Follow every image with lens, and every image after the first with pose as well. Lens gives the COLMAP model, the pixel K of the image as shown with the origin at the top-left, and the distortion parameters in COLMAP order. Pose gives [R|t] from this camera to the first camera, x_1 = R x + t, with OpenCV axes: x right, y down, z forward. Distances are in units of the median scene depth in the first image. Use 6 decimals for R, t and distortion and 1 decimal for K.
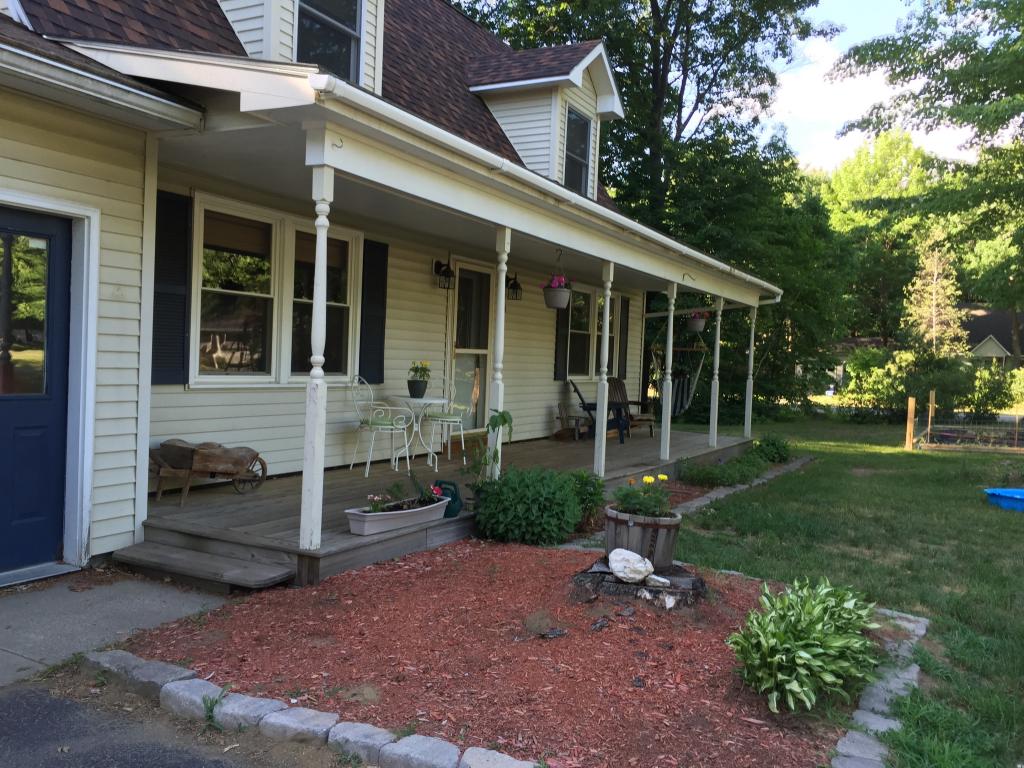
lens RADIAL K [[873.2, 0, 512.0], [0, 873.2, 384.0], [0, 0, 1]] dist [0.044597, -0.005754]
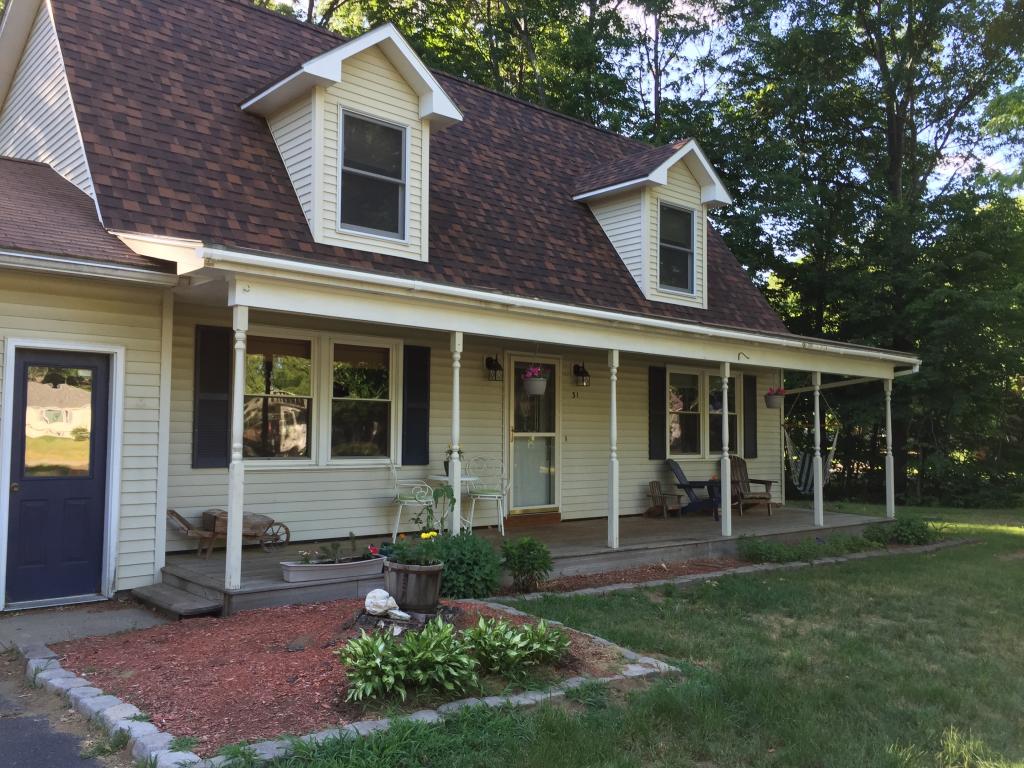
lens RADIAL K [[884.4, 0, 512.0], [0, 884.4, 384.0], [0, 0, 1]] dist [0.061678, -0.082007]
pose [[0.934636, -0.050205, -0.352044, 0.534354], [0.016355, 0.995005, -0.098477, 0.015151], [0.355230, 0.086283, 0.930788, -0.109727]]
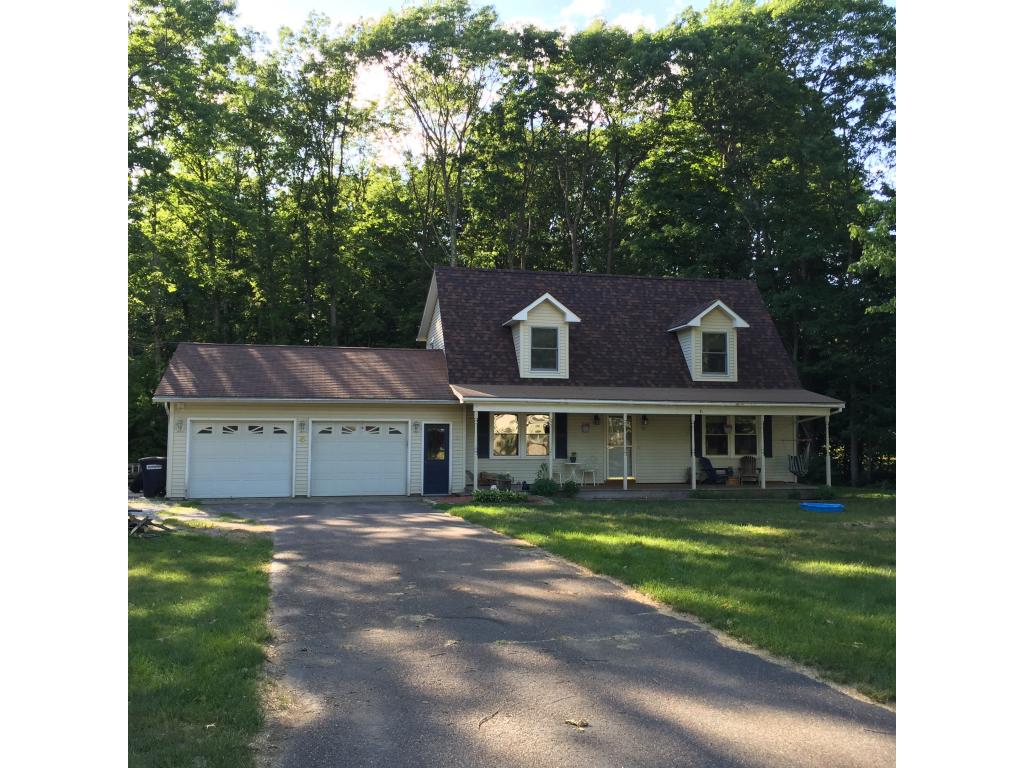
lens RADIAL K [[839.2, 0, 512.0], [0, 839.2, 384.0], [0, 0, 1]] dist [0.081798, 0.000243]
pose [[0.658923, -0.089194, -0.746904, 2.660301], [0.002406, 0.993190, -0.116482, 0.114788], [0.752207, 0.074956, 0.654650, -1.485563]]
